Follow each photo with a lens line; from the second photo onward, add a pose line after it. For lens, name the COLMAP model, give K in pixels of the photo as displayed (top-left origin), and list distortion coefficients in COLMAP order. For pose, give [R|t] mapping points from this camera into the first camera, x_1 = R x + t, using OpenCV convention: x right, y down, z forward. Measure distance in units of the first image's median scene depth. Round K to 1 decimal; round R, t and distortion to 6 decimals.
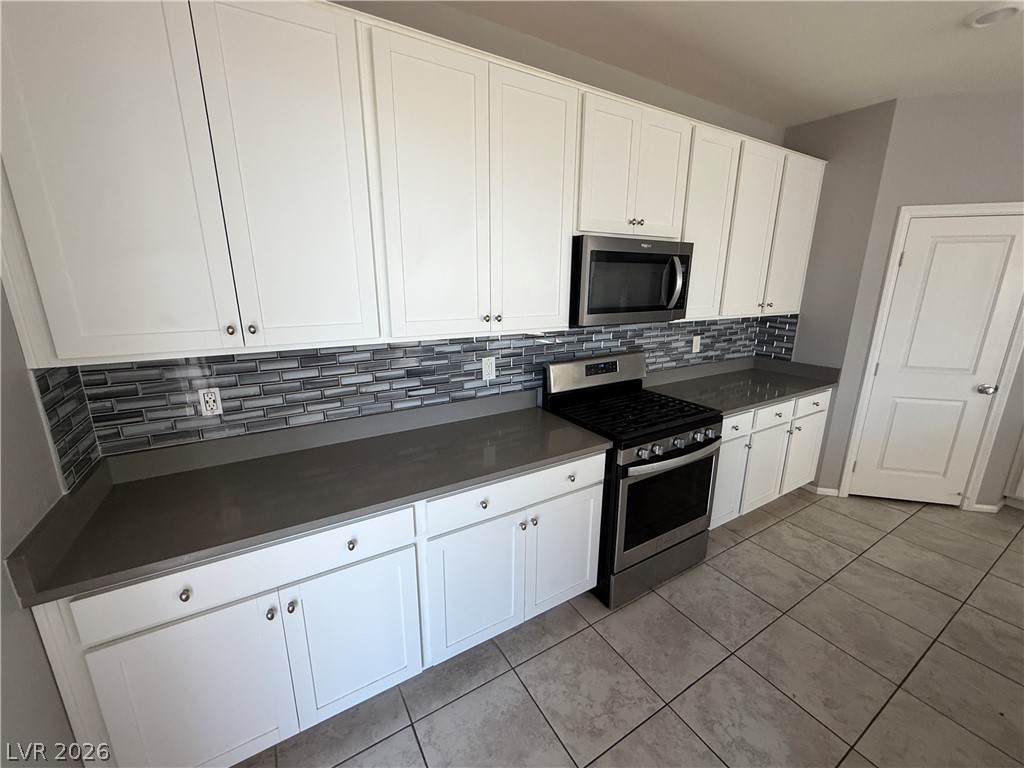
lens RADIAL K [[411.3, 0, 511.7], [0, 411.3, 384.0], [0, 0, 1]] dist [0.001038, -0.000482]
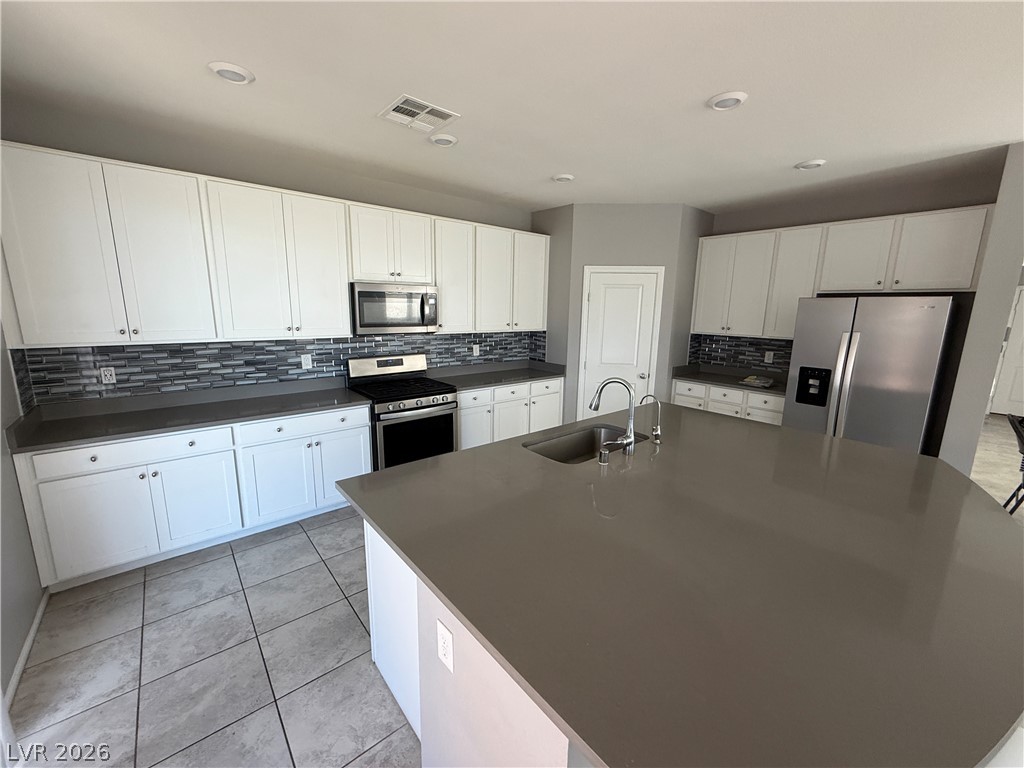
lens RADIAL K [[411.3, 0, 511.7], [0, 411.3, 384.5], [0, 0, 1]] dist [0.001038, -0.000482]
pose [[0.987419, -0.015342, 0.157382, 0.554585], [0.023687, 0.998403, -0.051285, 0.175910], [-0.156344, 0.054367, 0.986205, -0.801961]]
